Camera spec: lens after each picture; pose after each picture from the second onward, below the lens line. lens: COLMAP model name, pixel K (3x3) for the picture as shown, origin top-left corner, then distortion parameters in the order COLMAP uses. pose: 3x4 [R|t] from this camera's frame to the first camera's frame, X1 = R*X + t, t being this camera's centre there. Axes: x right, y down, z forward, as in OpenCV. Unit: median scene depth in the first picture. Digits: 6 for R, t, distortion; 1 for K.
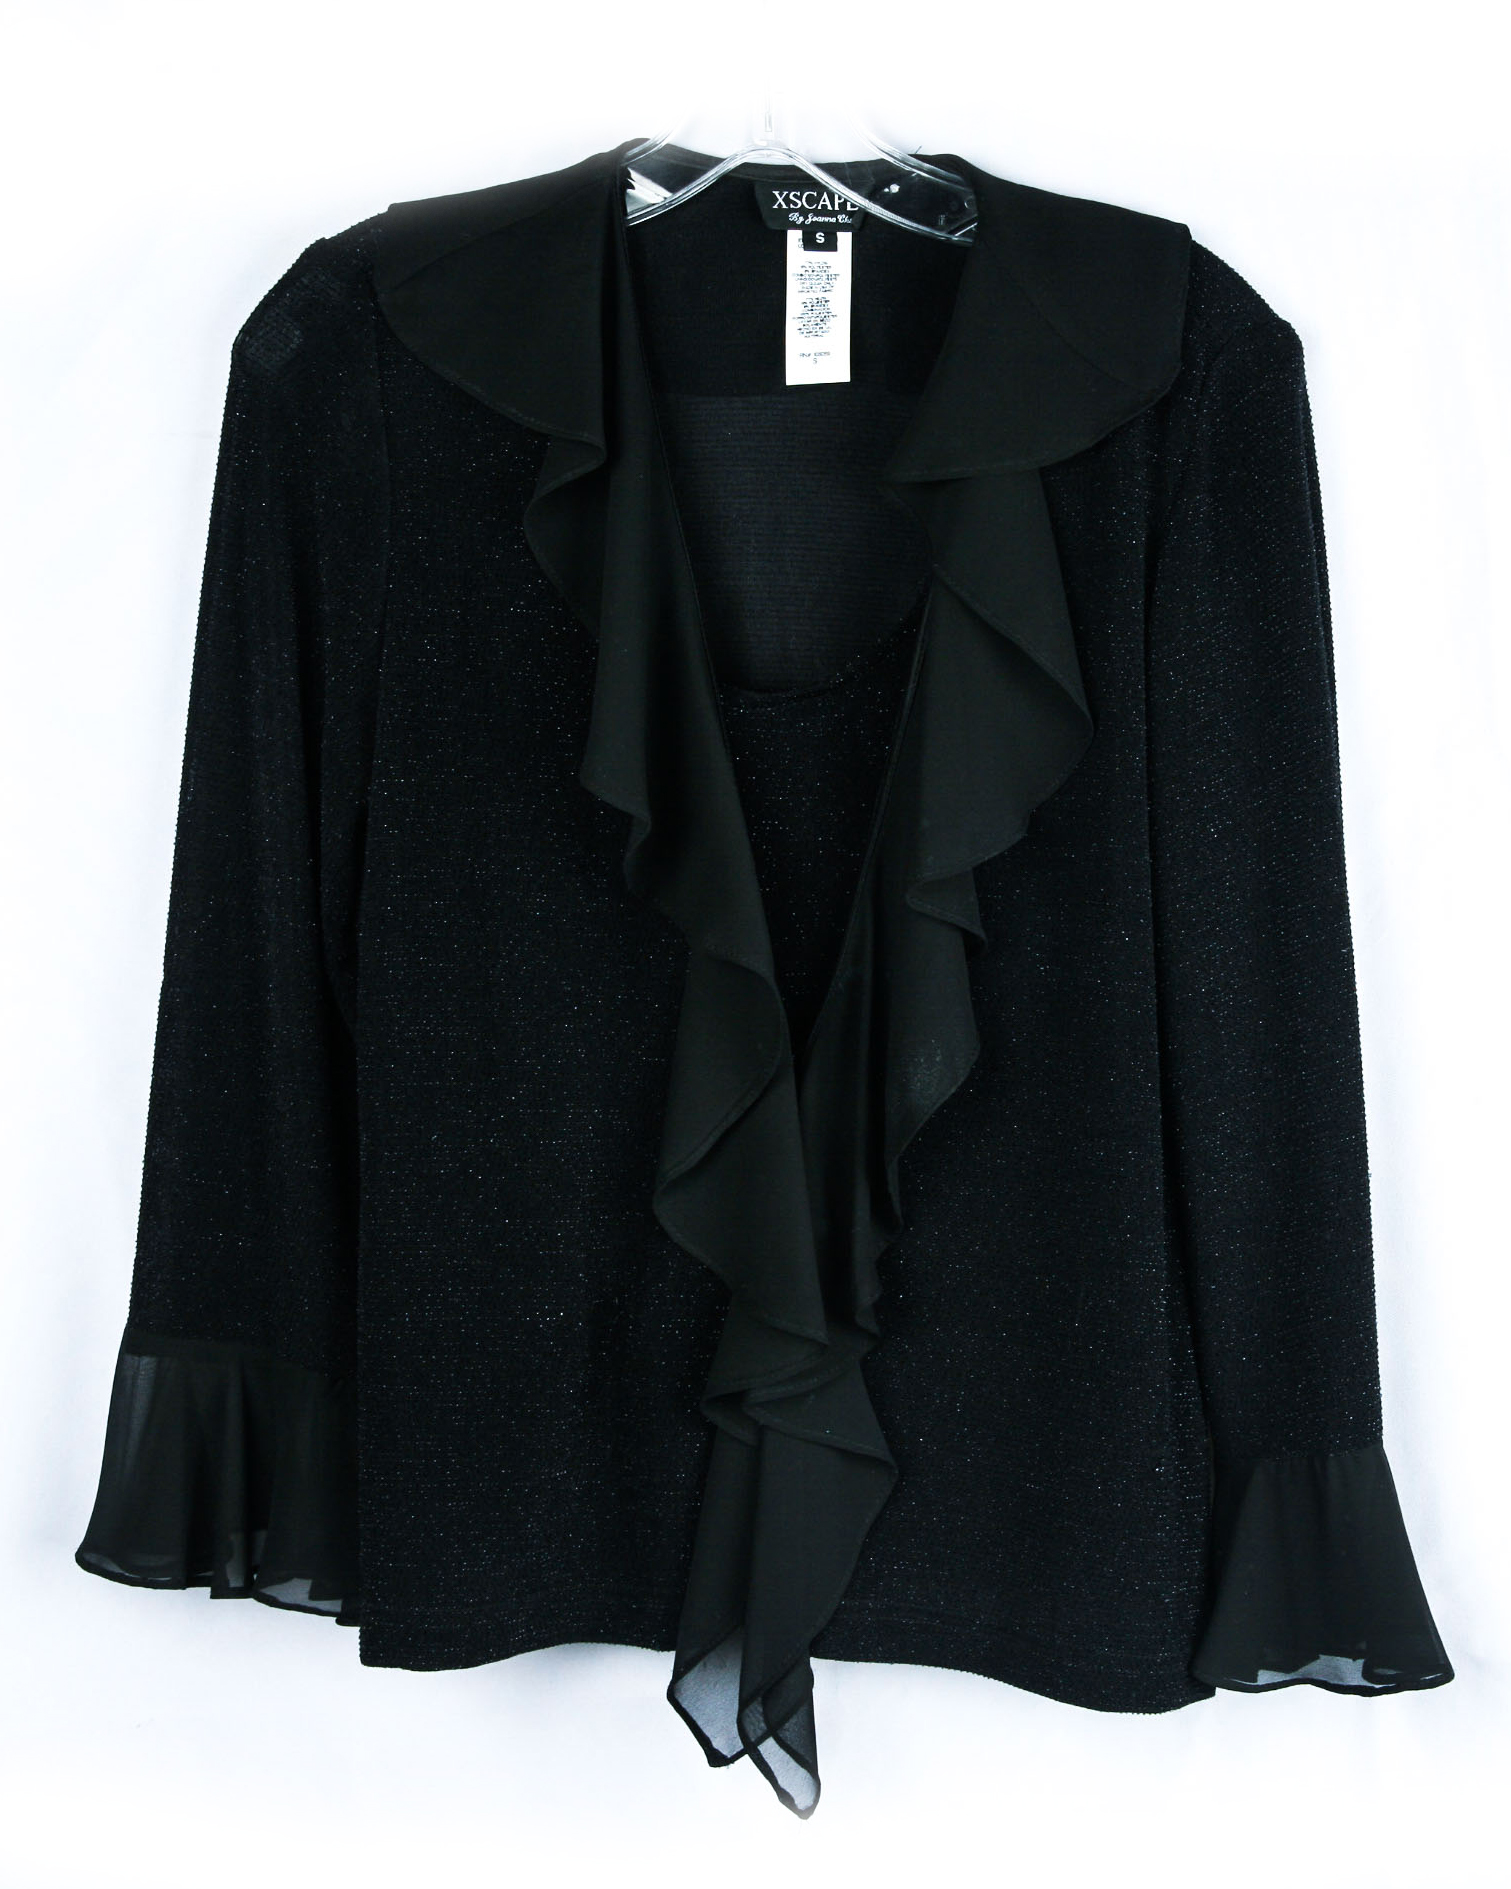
lens RADIAL K [[3969.2, 0, 753.1], [0, 3969.2, 944.7], [0, 0, 1]] dist [-0.065628, 0.000000]
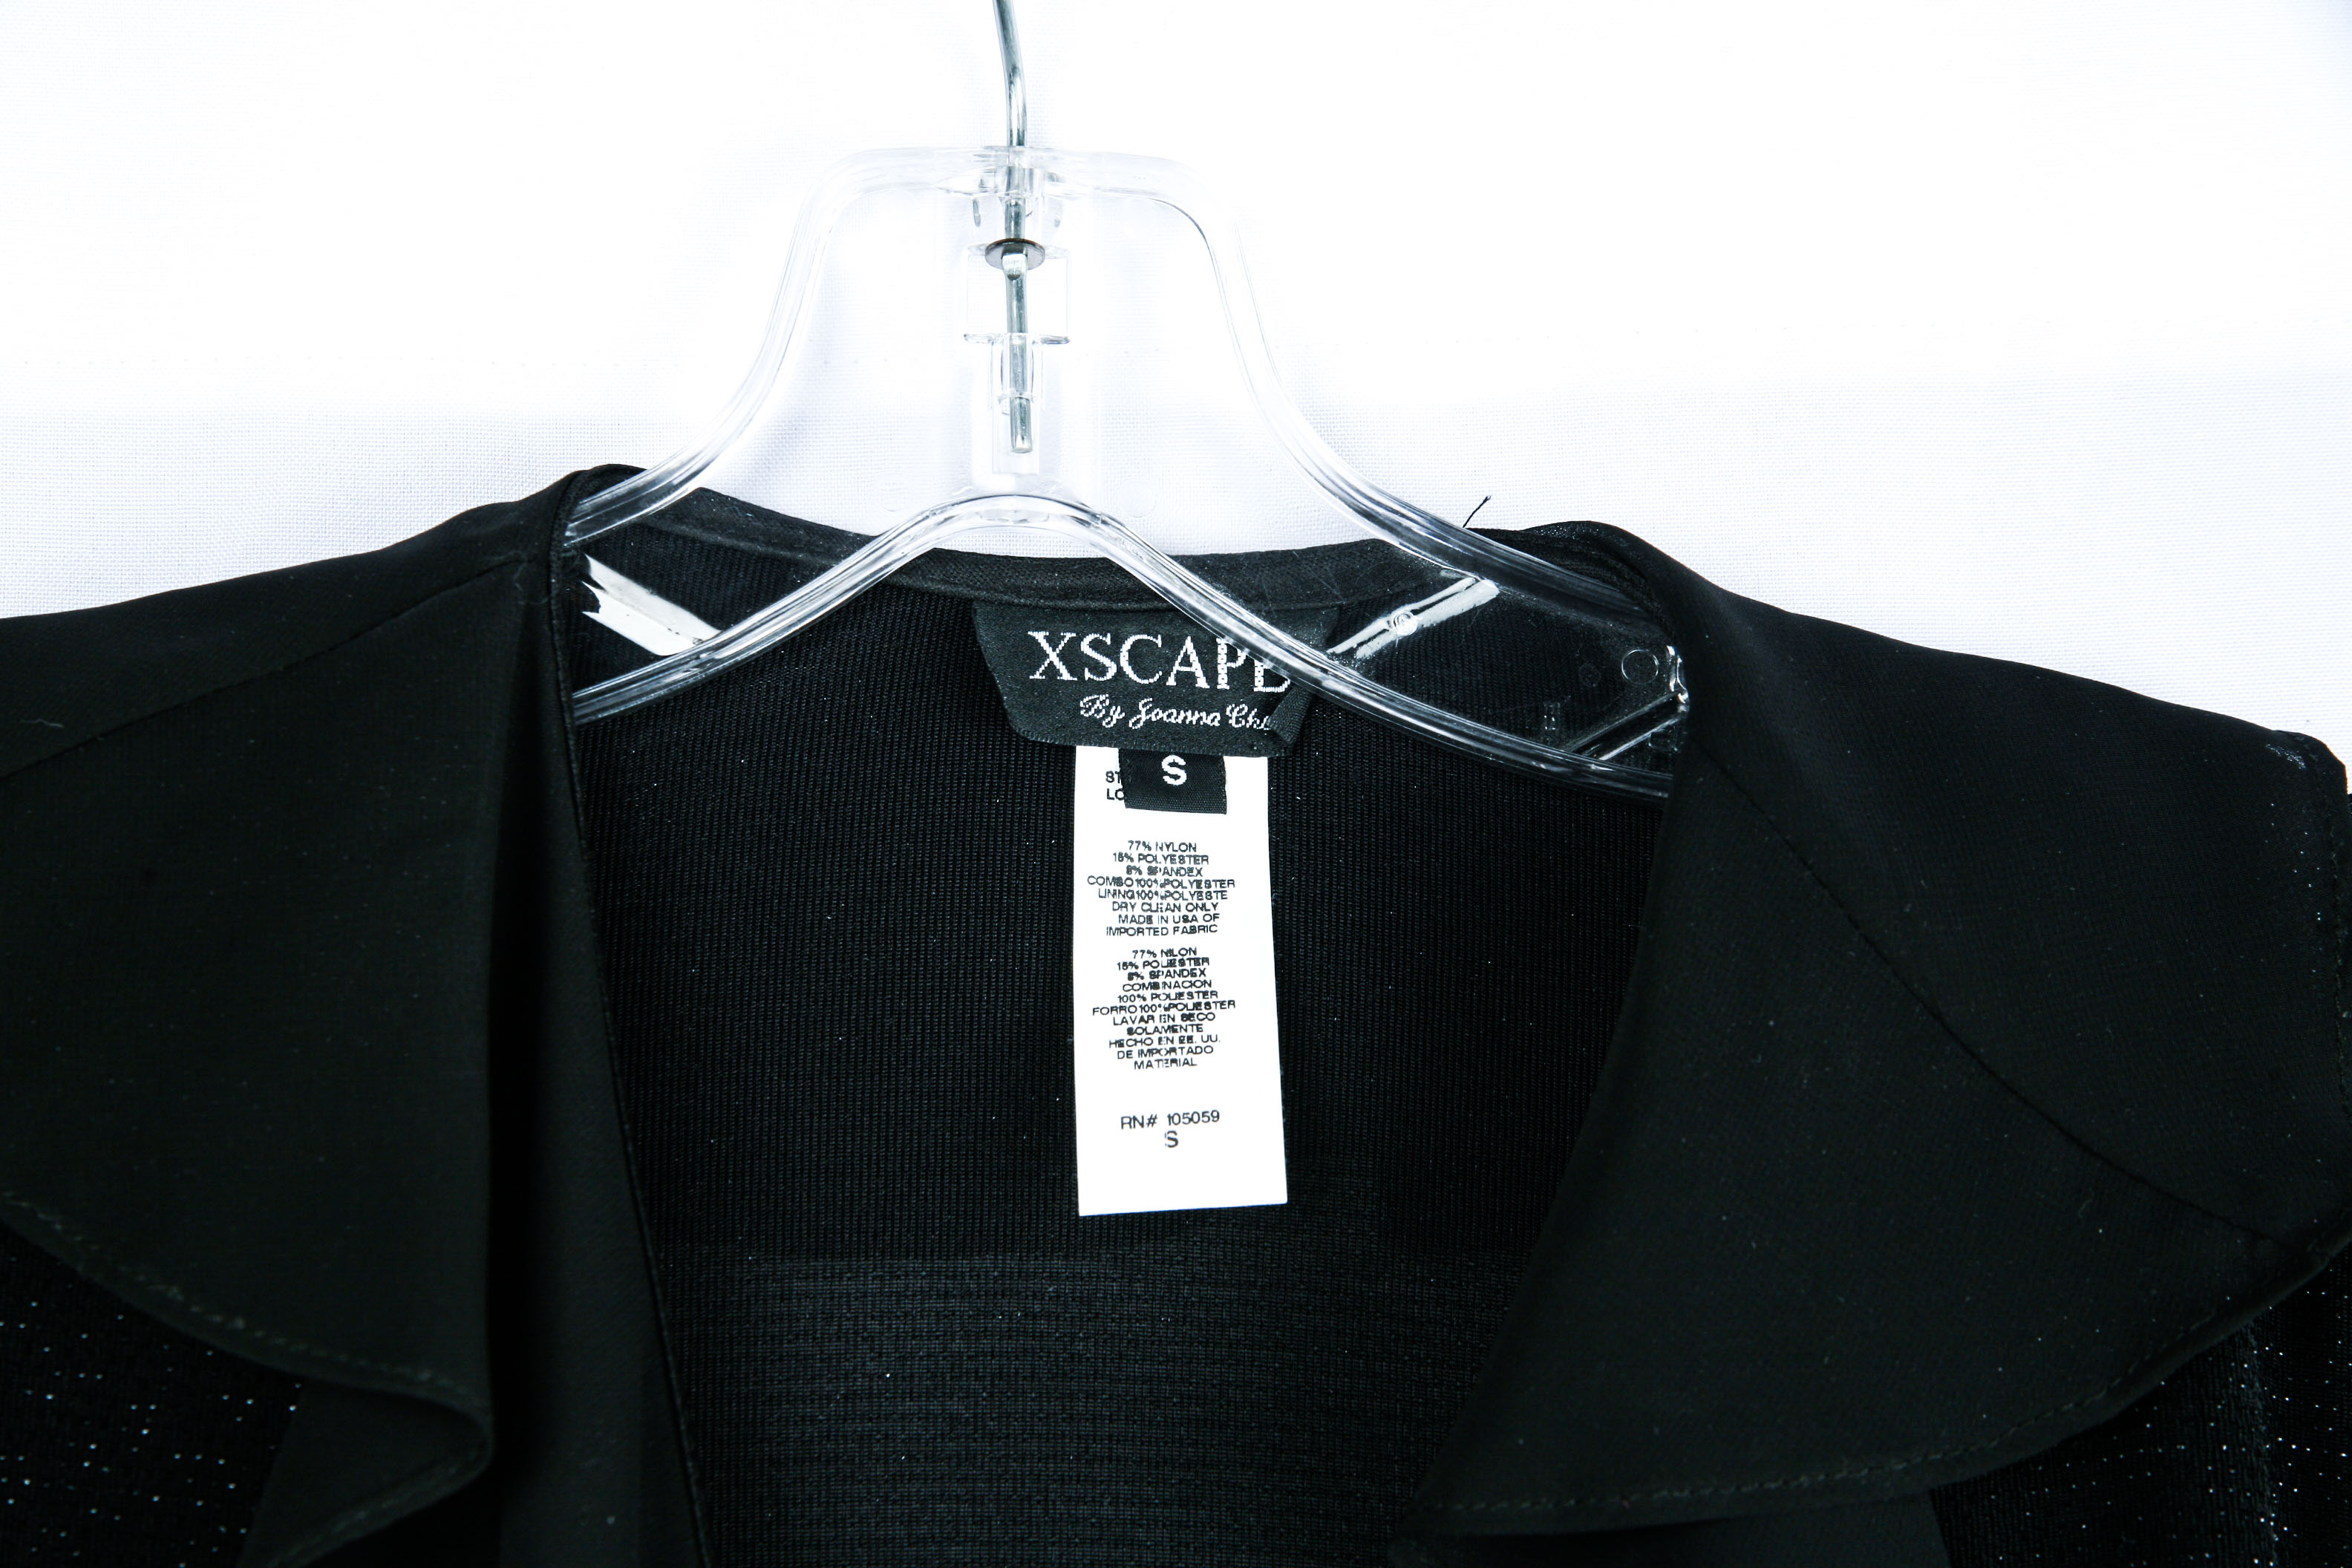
lens RADIAL K [[4656.0, 0, 1174.0], [0, 4656.0, 792.8], [0, 0, 1]] dist [0.195732, 0.000000]
pose [[0.993999, 0.014757, 0.108388, -0.024751], [0.013371, 0.967037, -0.254283, -0.079179], [-0.108568, 0.254206, 0.961037, 0.632467]]
